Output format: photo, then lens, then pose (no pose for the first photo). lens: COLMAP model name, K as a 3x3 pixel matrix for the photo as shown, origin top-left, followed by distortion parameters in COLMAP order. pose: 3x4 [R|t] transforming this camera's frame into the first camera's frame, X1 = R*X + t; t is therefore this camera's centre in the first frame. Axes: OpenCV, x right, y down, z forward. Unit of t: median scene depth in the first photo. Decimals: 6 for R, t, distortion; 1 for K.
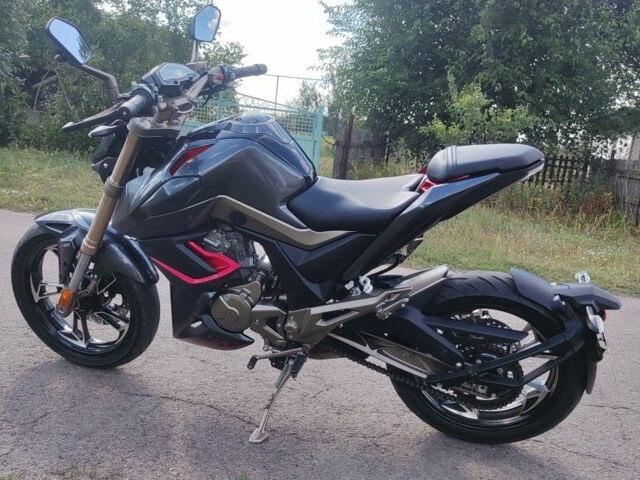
lens RADIAL K [[656.1, 0, 320.0], [0, 656.1, 240.0], [0, 0, 1]] dist [0.122905, -0.281359]
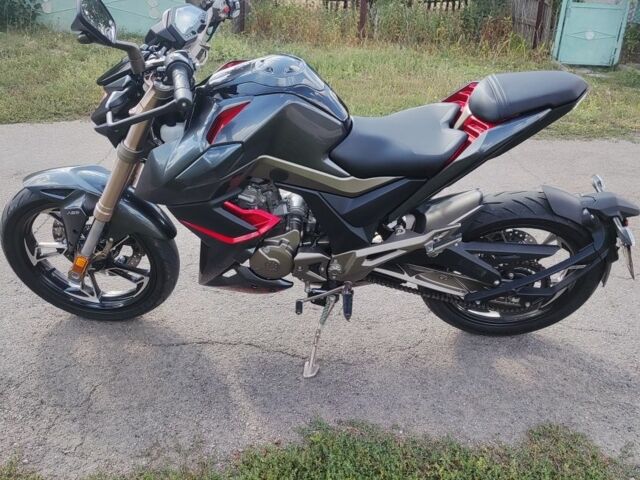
lens RADIAL K [[656.1, 0, 320.0], [0, 656.1, 240.0], [0, 0, 1]] dist [0.122905, -0.281359]
pose [[0.974570, -0.144144, 0.171569, -0.229213], [0.091996, 0.955520, 0.280210, -0.192189], [-0.204329, -0.257301, 0.944482, 0.066769]]
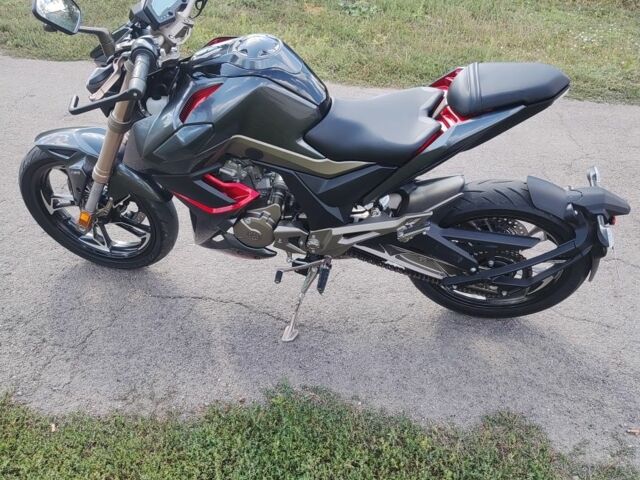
lens RADIAL K [[656.1, 0, 320.0], [0, 656.1, 240.0], [0, 0, 1]] dist [0.122905, -0.281359]
pose [[0.996580, -0.079120, 0.023856, -0.057051], [0.064752, 0.926996, 0.369440, -0.254952], [-0.051344, -0.366631, 0.928948, 0.034015]]
